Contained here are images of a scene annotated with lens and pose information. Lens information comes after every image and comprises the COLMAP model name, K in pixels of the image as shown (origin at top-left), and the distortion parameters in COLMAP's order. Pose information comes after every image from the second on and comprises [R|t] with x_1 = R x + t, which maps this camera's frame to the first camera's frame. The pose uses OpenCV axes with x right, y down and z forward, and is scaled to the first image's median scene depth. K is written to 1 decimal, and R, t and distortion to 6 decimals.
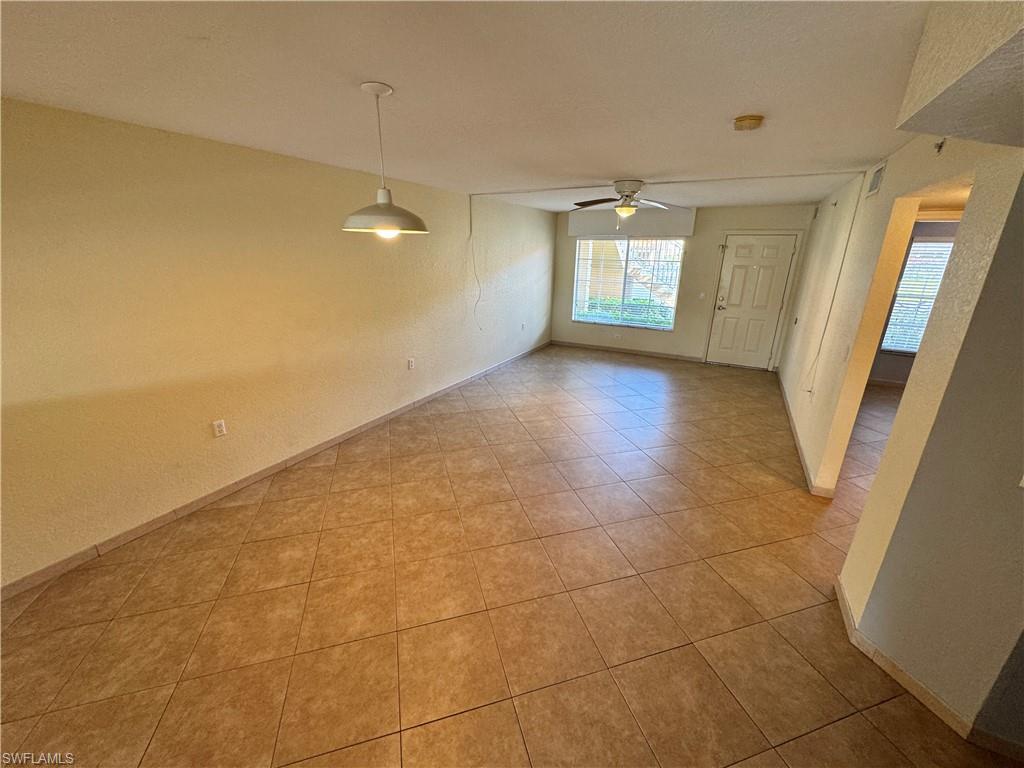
lens RADIAL K [[408.3, 0, 512.3], [0, 408.3, 383.5], [0, 0, 1]] dist [-0.001079, 0.000375]
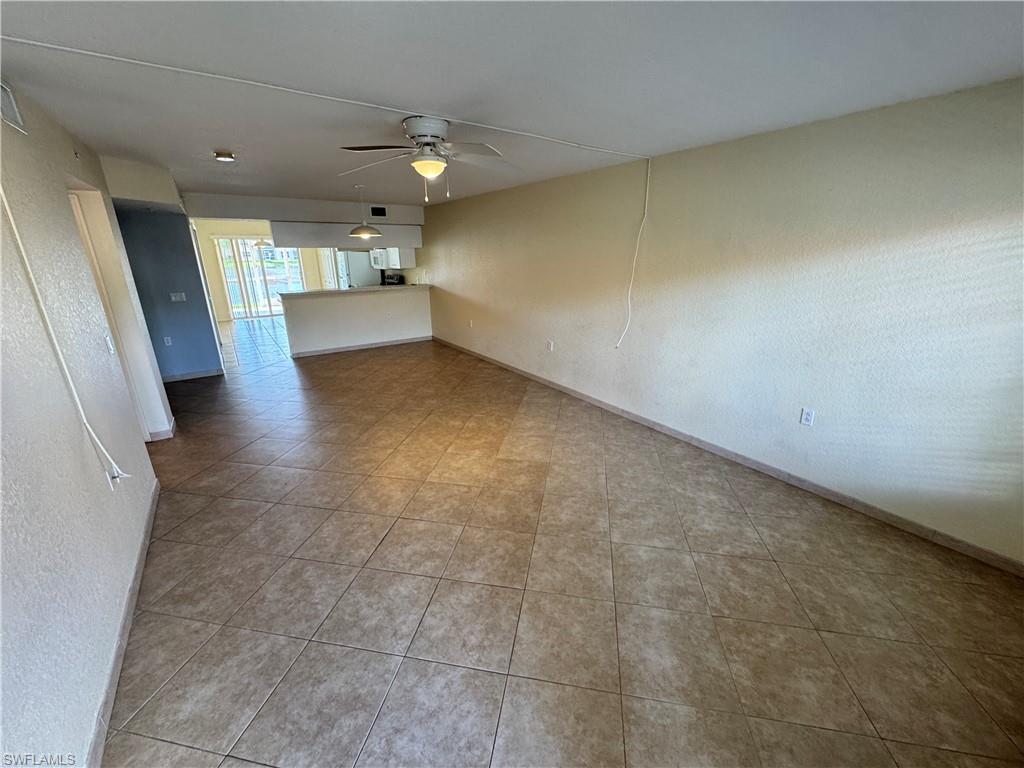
lens RADIAL K [[408.3, 0, 513.0], [0, 408.3, 385.6], [0, 0, 1]] dist [-0.001079, 0.000375]
pose [[-0.452082, 0.266514, -0.851230, 0.812811], [-0.279440, 0.863961, 0.418909, -0.412729], [0.847075, 0.427248, -0.316106, 1.391366]]
